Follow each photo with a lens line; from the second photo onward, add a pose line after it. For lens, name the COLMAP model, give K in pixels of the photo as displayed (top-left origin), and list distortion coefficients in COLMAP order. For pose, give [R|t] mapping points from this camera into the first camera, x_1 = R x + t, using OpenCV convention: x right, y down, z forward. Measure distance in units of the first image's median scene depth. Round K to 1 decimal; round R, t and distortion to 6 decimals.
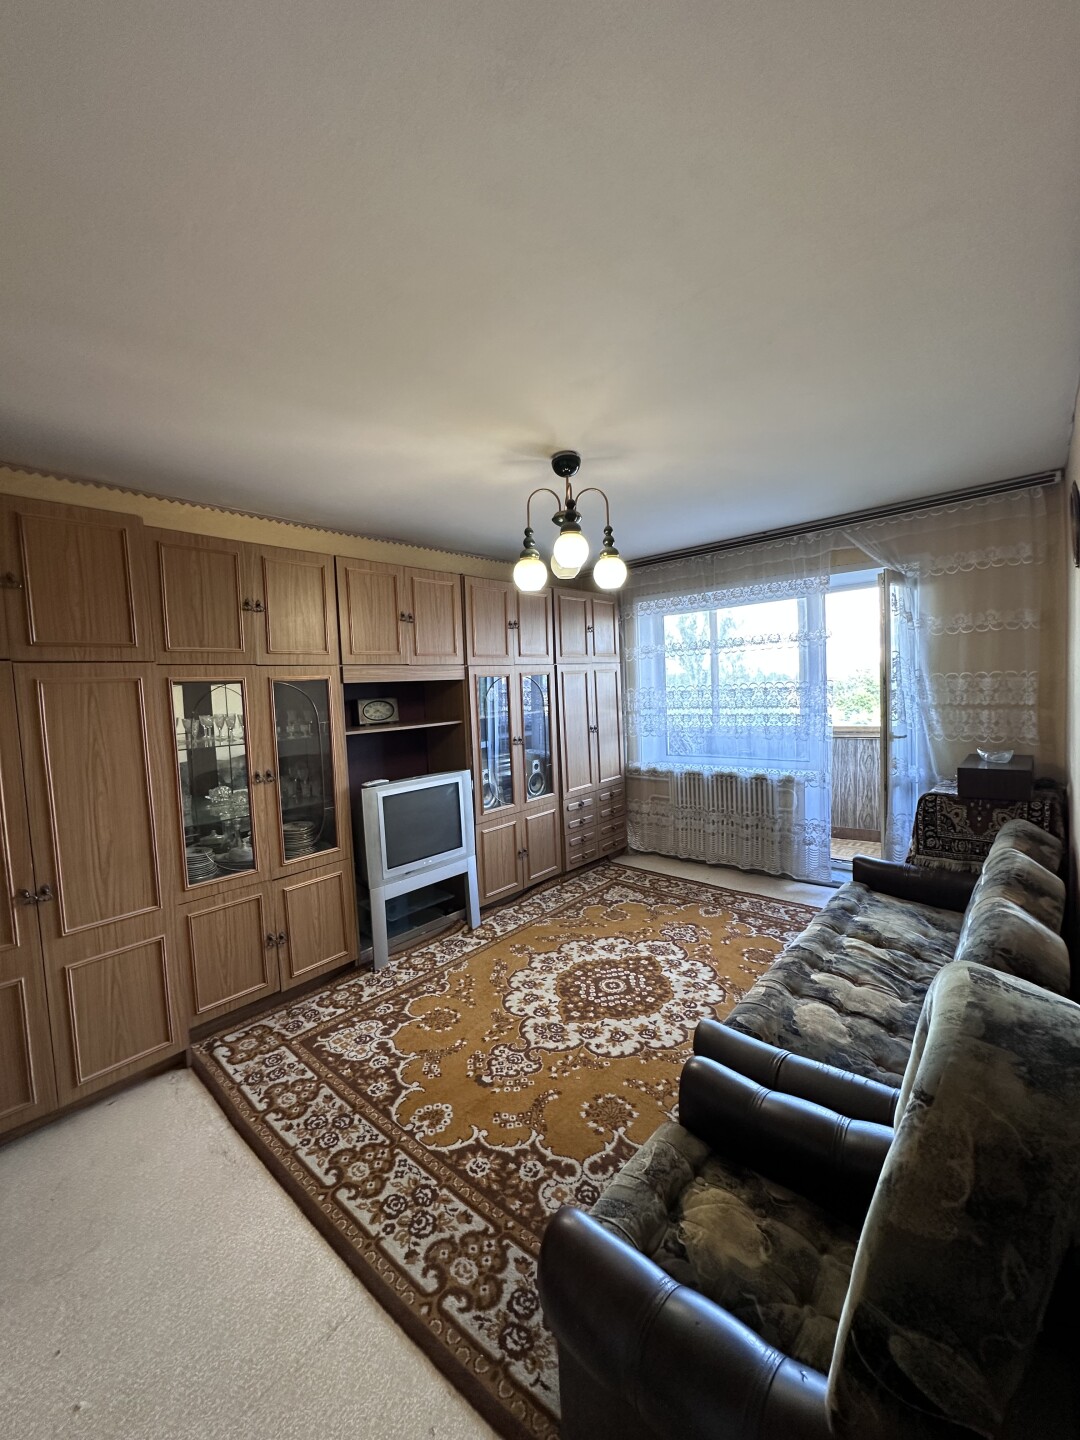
lens RADIAL K [[576.3, 0, 537.7], [0, 576.3, 720.9], [0, 0, 1]] dist [0.000551, 0.000080]
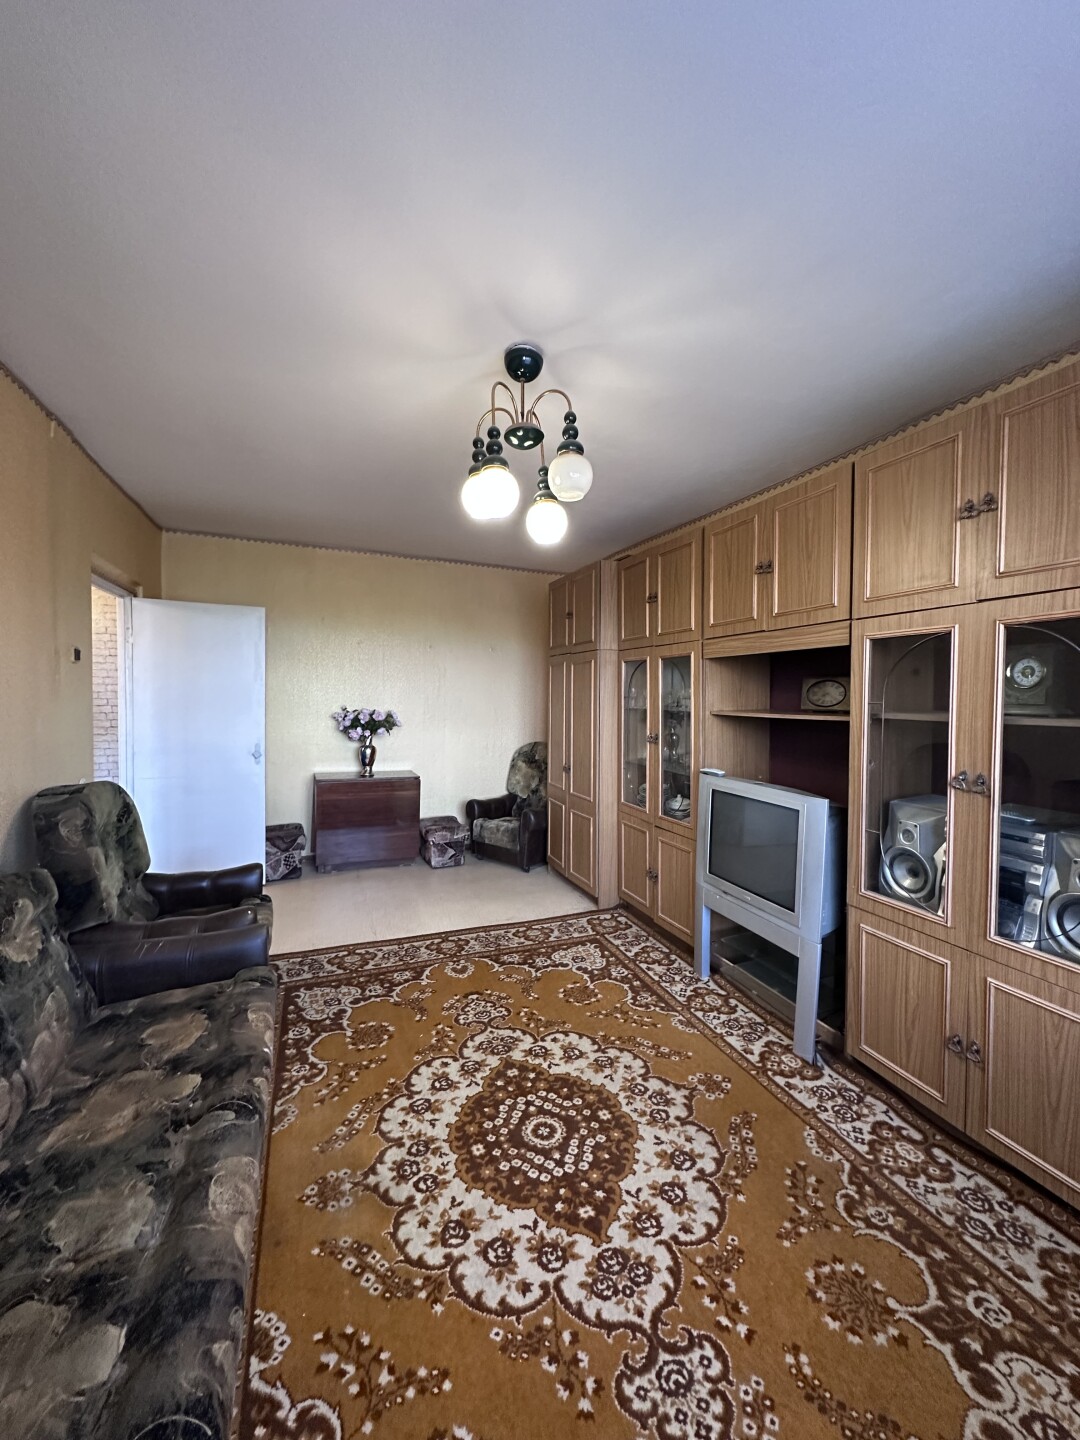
lens RADIAL K [[576.3, 0, 538.1], [0, 576.3, 713.9], [0, 0, 1]] dist [0.000551, 0.000080]
pose [[-0.463236, 0.064165, -0.883909, 0.703836], [-0.045932, 0.994297, 0.096251, -0.059384], [0.885044, 0.085187, -0.457647, 1.322868]]
